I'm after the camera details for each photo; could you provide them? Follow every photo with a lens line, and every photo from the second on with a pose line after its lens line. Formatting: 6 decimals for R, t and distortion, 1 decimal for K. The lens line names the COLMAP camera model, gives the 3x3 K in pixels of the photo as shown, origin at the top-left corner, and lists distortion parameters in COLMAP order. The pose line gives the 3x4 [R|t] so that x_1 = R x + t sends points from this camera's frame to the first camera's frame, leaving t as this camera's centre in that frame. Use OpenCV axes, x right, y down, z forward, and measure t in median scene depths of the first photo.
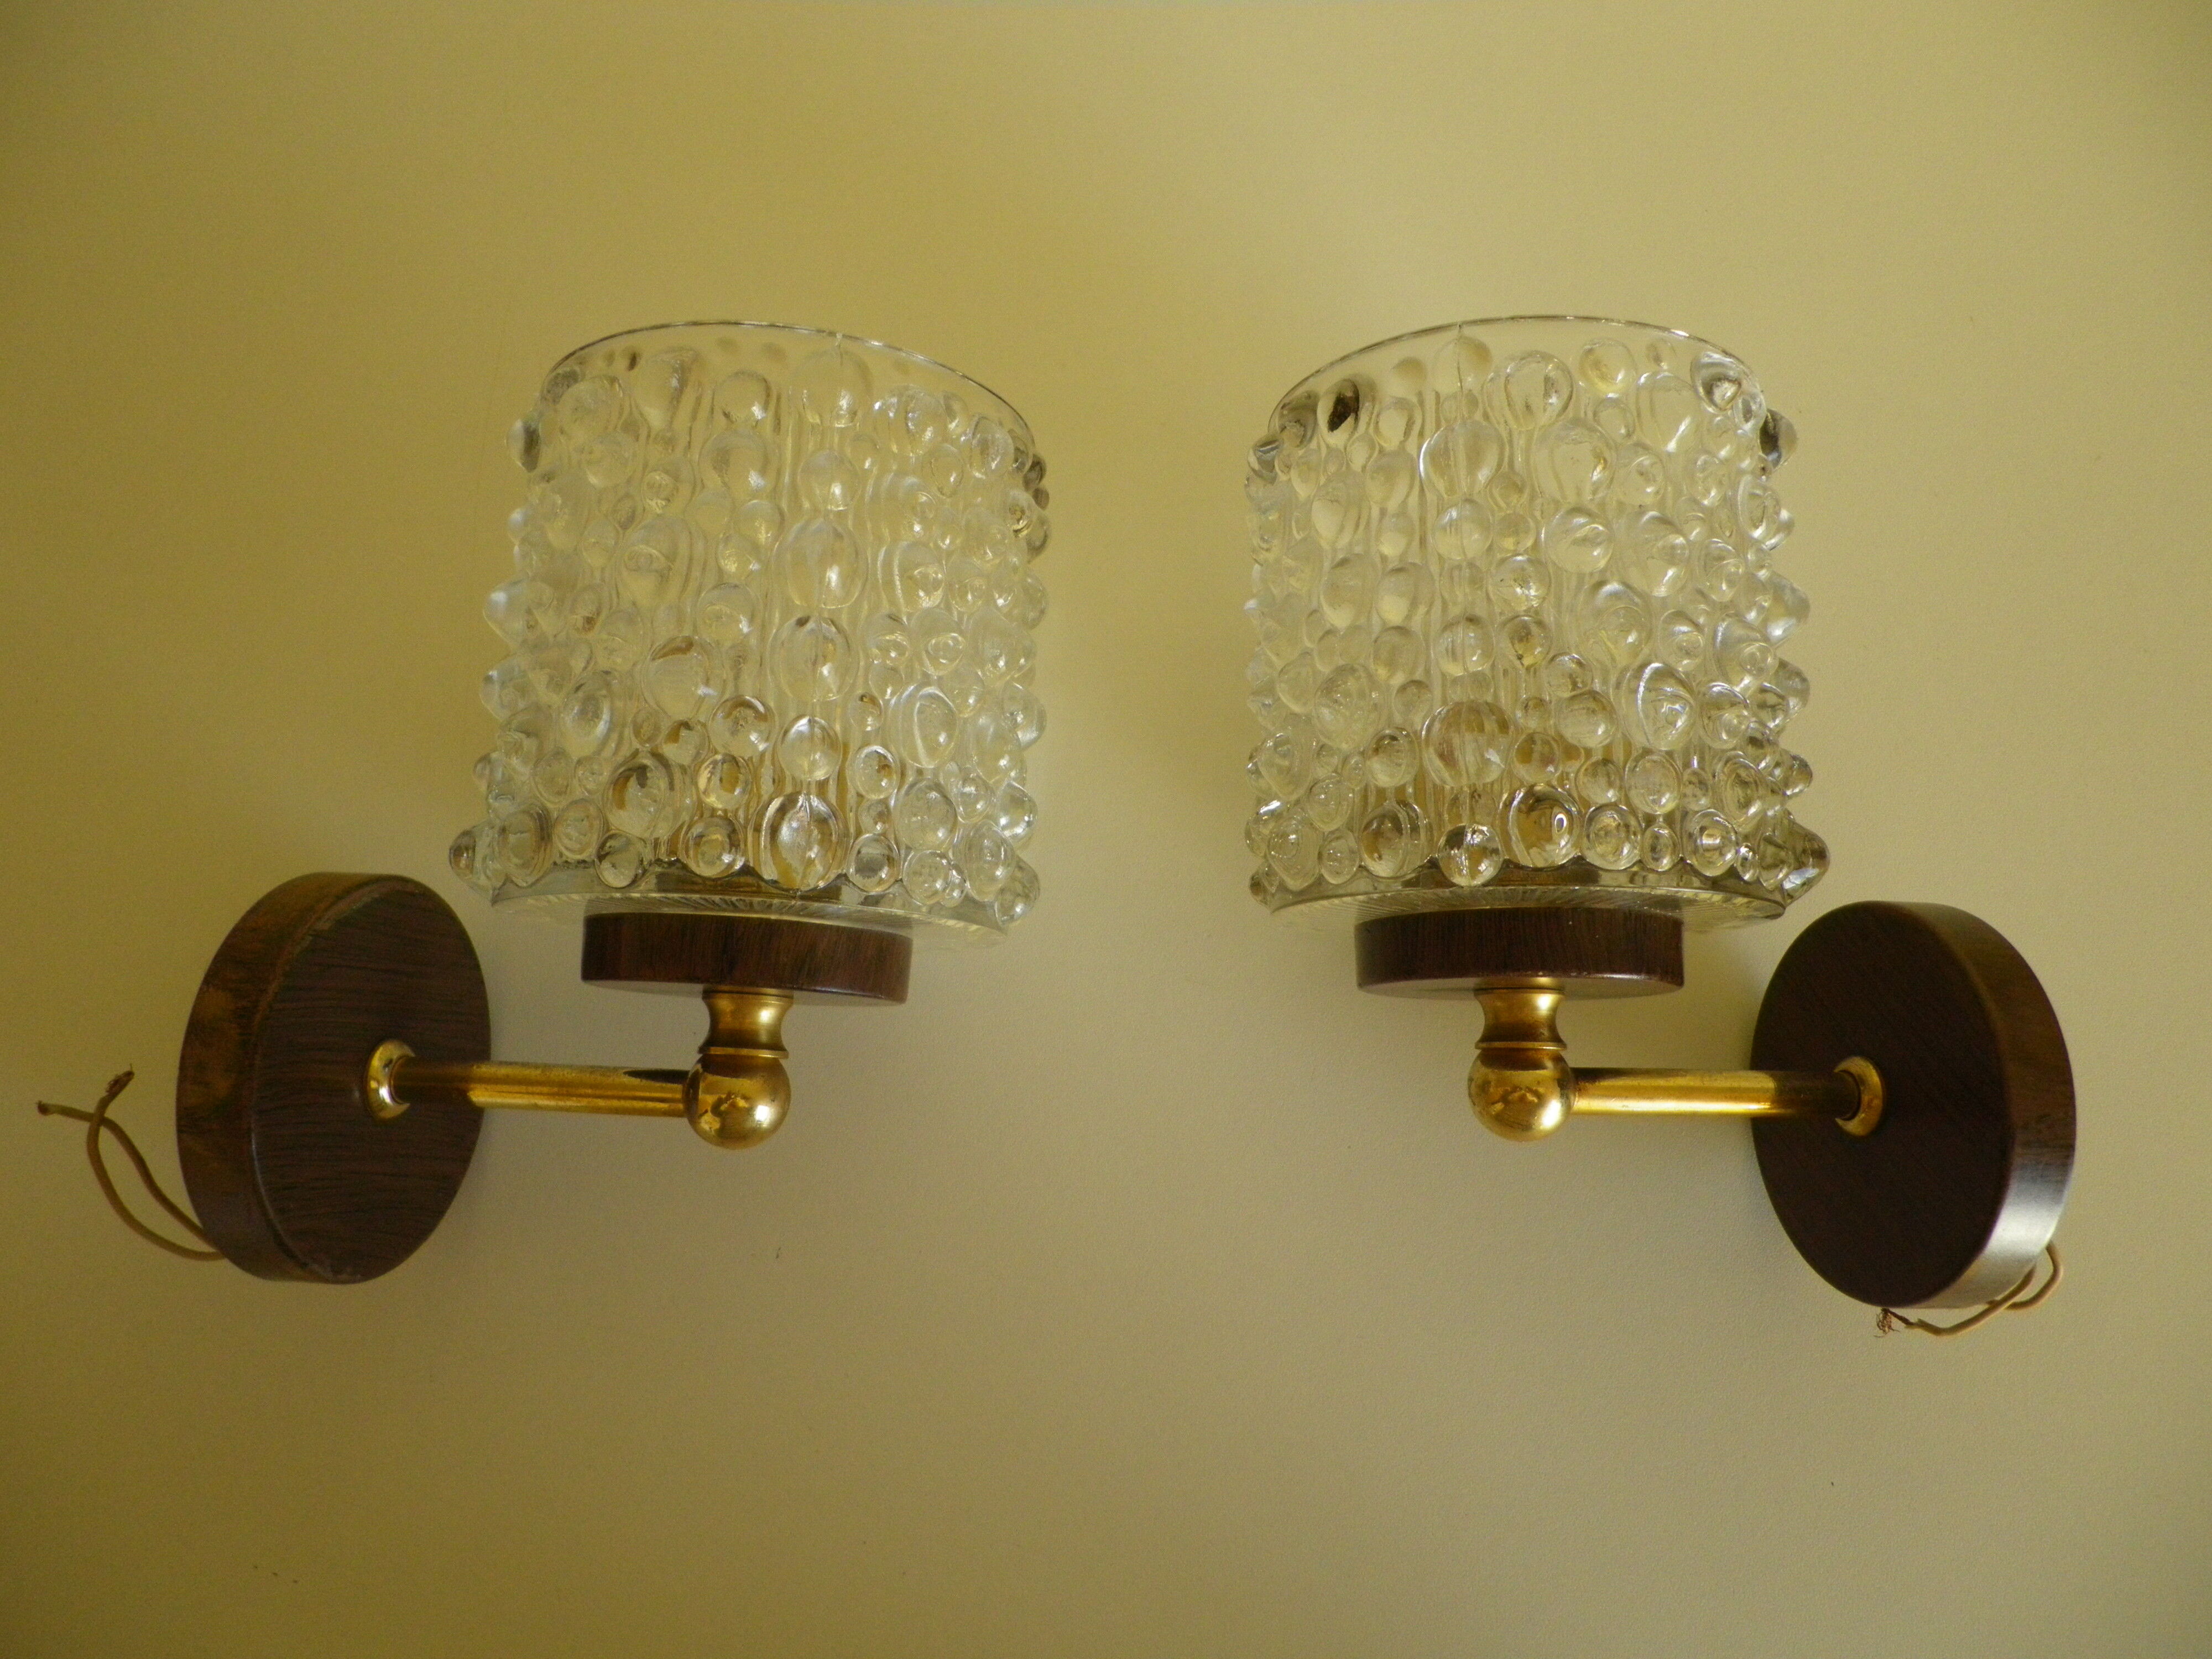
lens RADIAL K [[1655.8, 0, 1105.8], [0, 1655.8, 830.1], [0, 0, 1]] dist [-0.000694, -0.004995]
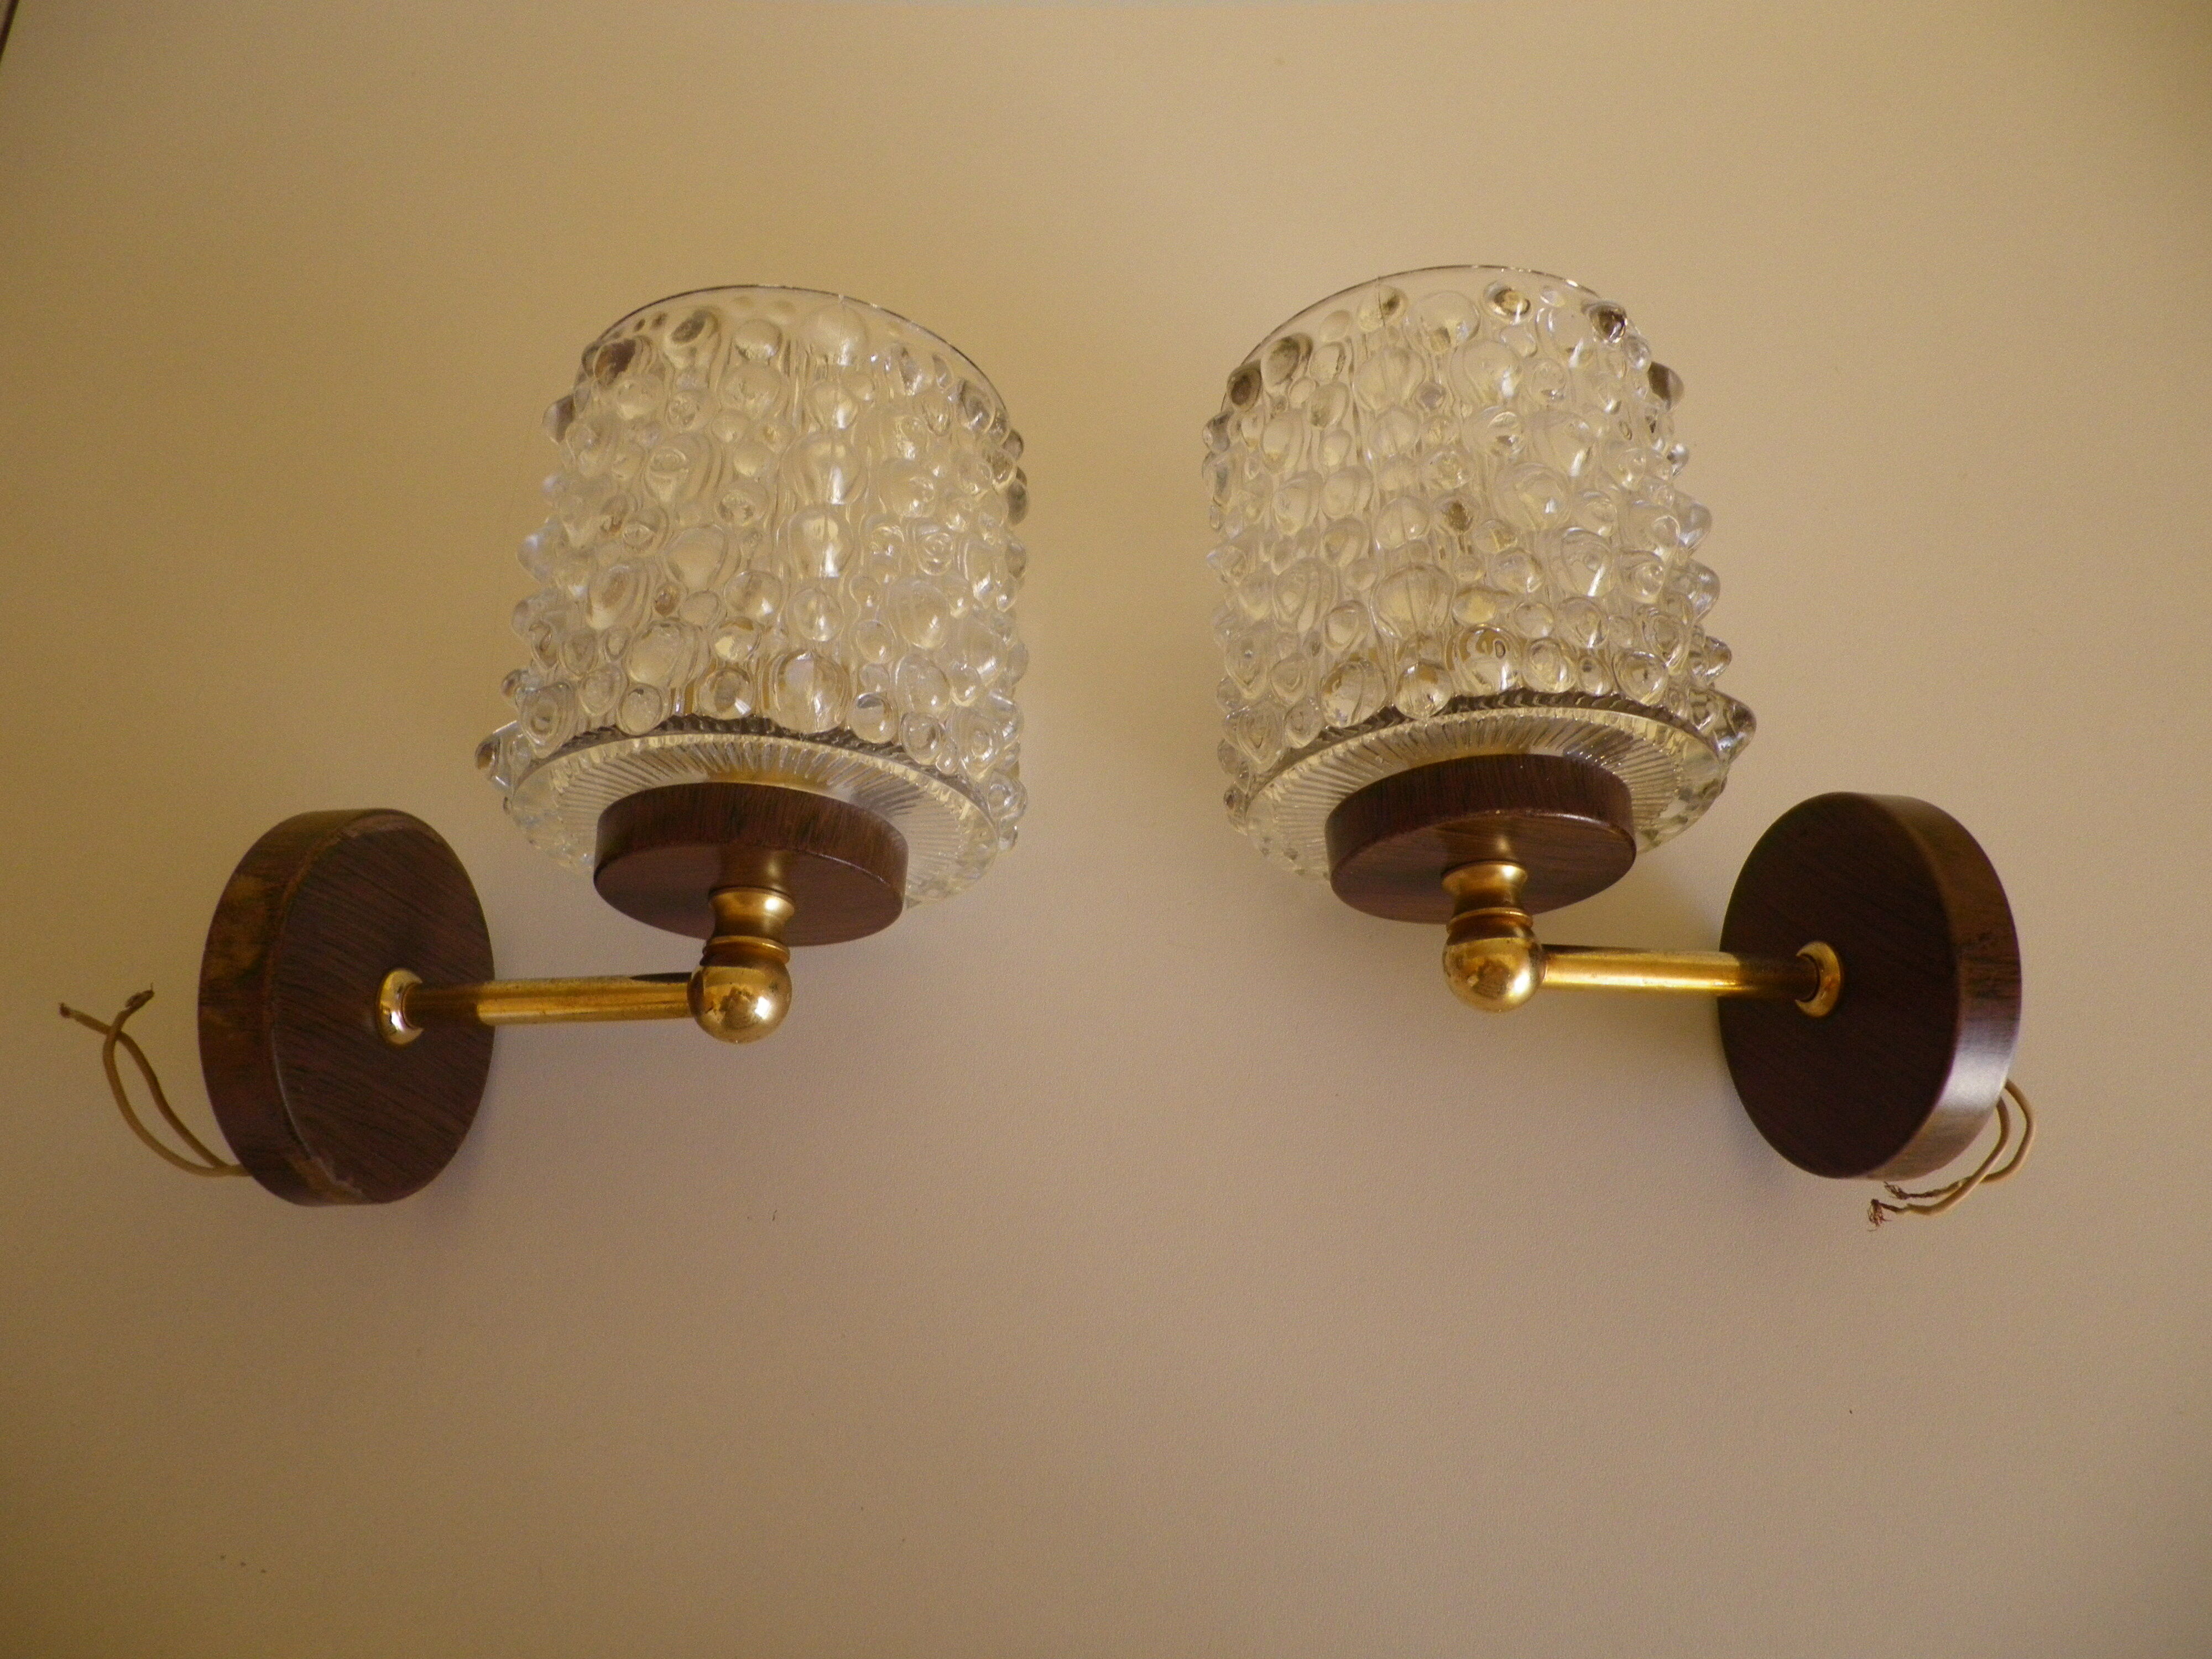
lens RADIAL K [[1655.8, 0, 1105.5], [0, 1655.8, 828.2], [0, 0, 1]] dist [-0.000694, -0.004995]
pose [[0.999346, -0.031671, 0.017448, -0.008975], [0.034813, 0.973148, -0.227531, 0.305952], [-0.009774, 0.227990, 0.973614, -0.034330]]
